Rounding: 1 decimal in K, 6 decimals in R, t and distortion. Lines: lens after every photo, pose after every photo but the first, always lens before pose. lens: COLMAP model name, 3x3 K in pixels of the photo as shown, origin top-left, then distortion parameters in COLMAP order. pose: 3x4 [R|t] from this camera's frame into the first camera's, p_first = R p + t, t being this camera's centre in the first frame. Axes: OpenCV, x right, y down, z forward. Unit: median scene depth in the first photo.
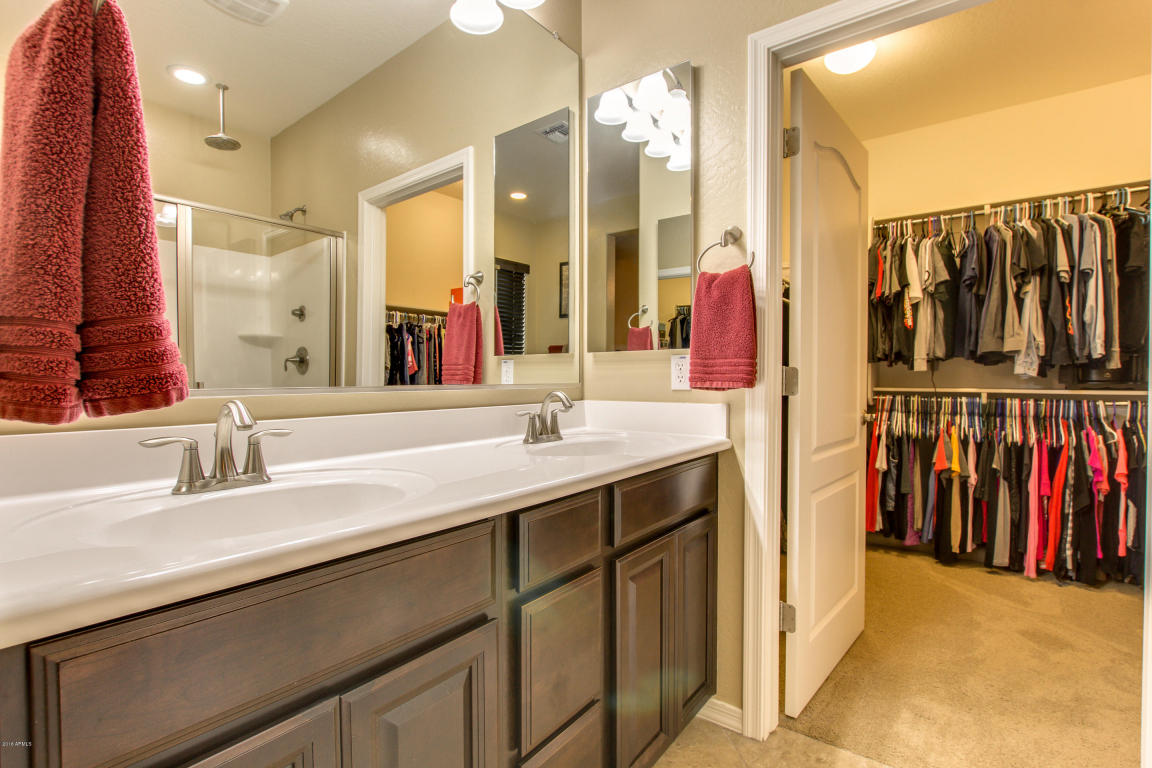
lens RADIAL K [[543.7, 0, 570.8], [0, 543.7, 380.2], [0, 0, 1]] dist [-0.023509, 0.001824]
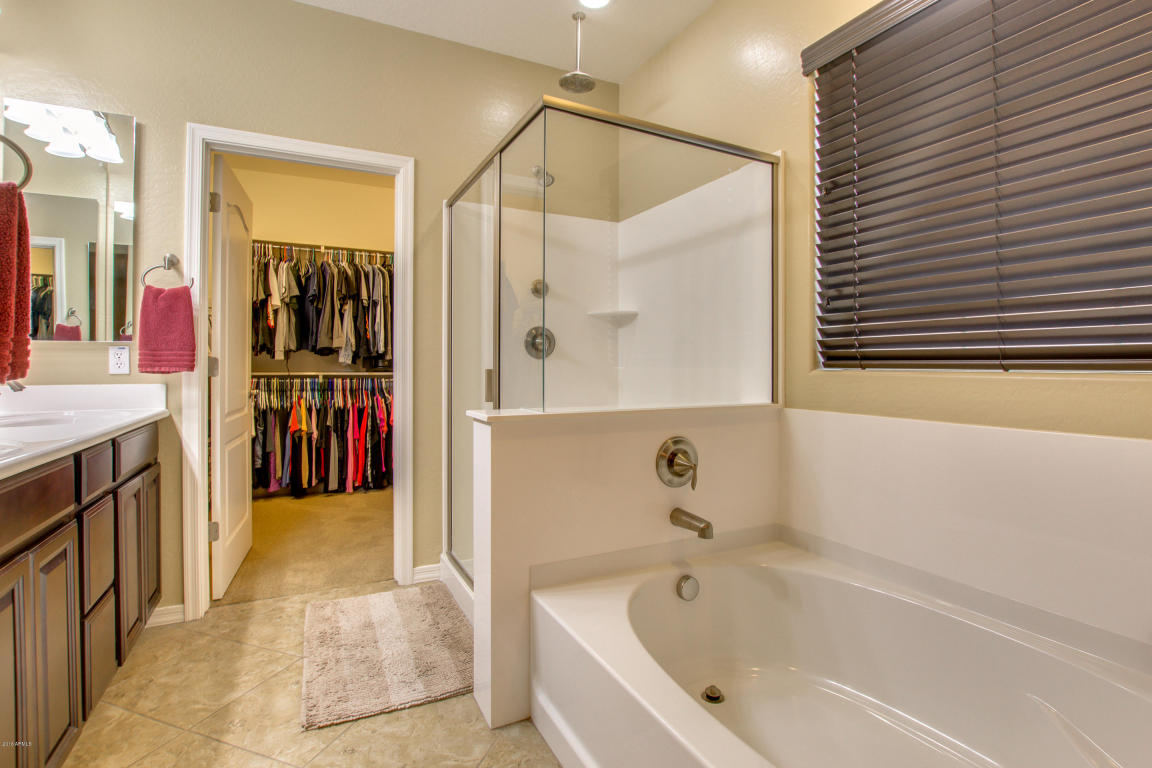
lens RADIAL K [[543.7, 0, 575.8], [0, 543.7, 374.9], [0, 0, 1]] dist [-0.023509, 0.001824]
pose [[0.440450, -0.014927, 0.897653, -0.269404], [0.001435, 0.999872, 0.015922, 0.001106], [-0.897776, -0.005725, 0.440415, -0.297004]]
